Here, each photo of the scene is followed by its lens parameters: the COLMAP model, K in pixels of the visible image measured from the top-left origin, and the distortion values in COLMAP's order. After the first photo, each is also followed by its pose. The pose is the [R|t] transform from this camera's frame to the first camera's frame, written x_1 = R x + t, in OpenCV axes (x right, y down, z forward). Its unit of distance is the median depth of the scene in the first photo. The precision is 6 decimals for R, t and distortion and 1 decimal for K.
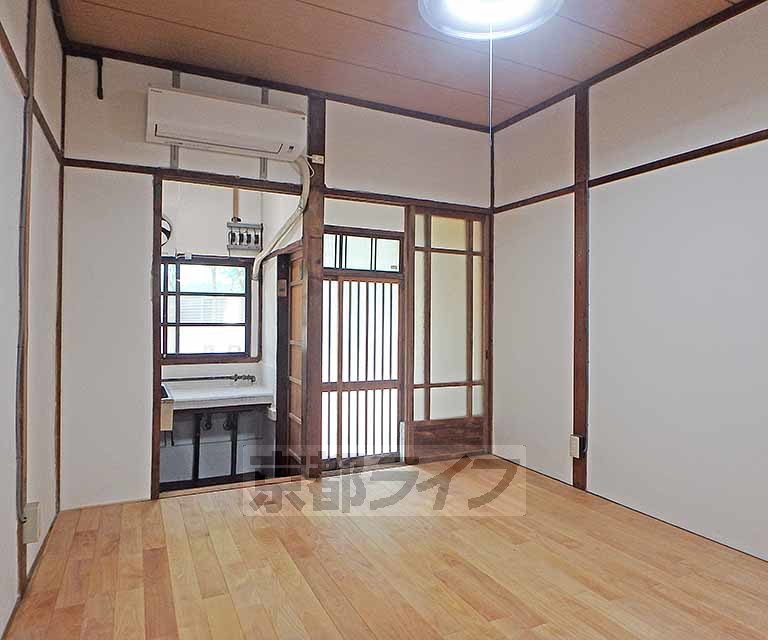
lens RADIAL K [[532.3, 0, 412.7], [0, 532.3, 317.3], [0, 0, 1]] dist [-0.030245, -0.001726]
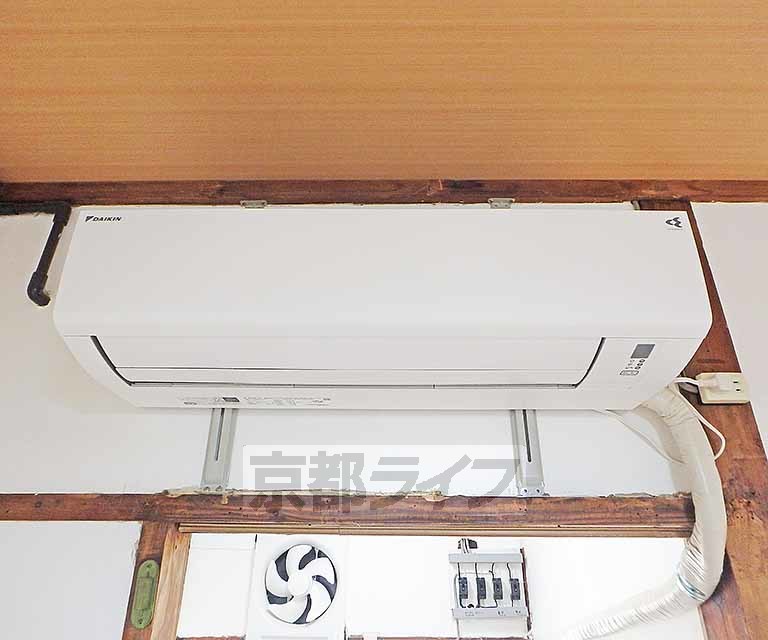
lens RADIAL K [[534.0, 0, 388.4], [0, 534.0, 304.6], [0, 0, 1]] dist [-0.010028, 0.000331]
pose [[0.880976, -0.214989, -0.421499, -0.185235], [0.000619, 0.891338, -0.453340, -0.193856], [0.473161, 0.399120, 0.785380, 0.628879]]
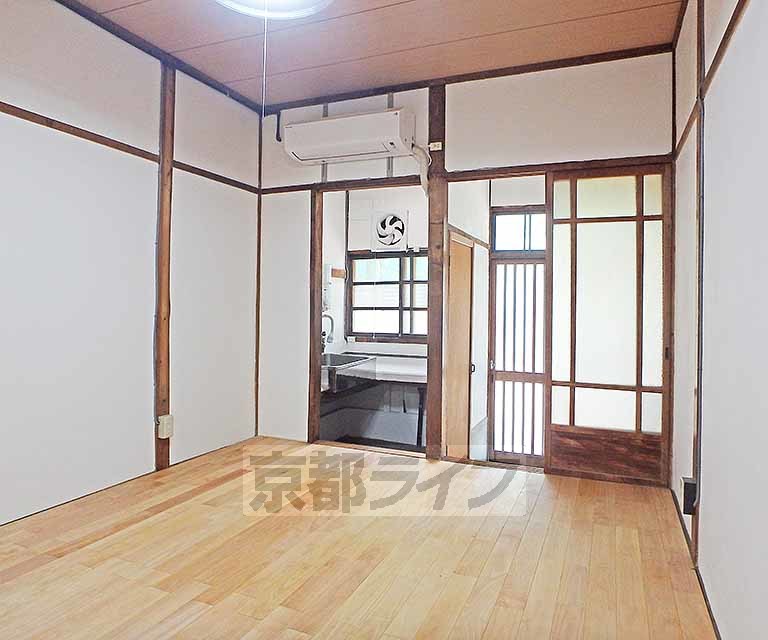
lens RADIAL K [[534.0, 0, 388.4], [0, 534.0, 304.6], [0, 0, 1]] dist [-0.010028, 0.000331]
pose [[0.636009, 0.002461, -0.771678, 0.500455], [-0.007532, 0.999967, -0.003018, 0.008948], [0.771645, 0.007732, 0.636007, 0.252135]]
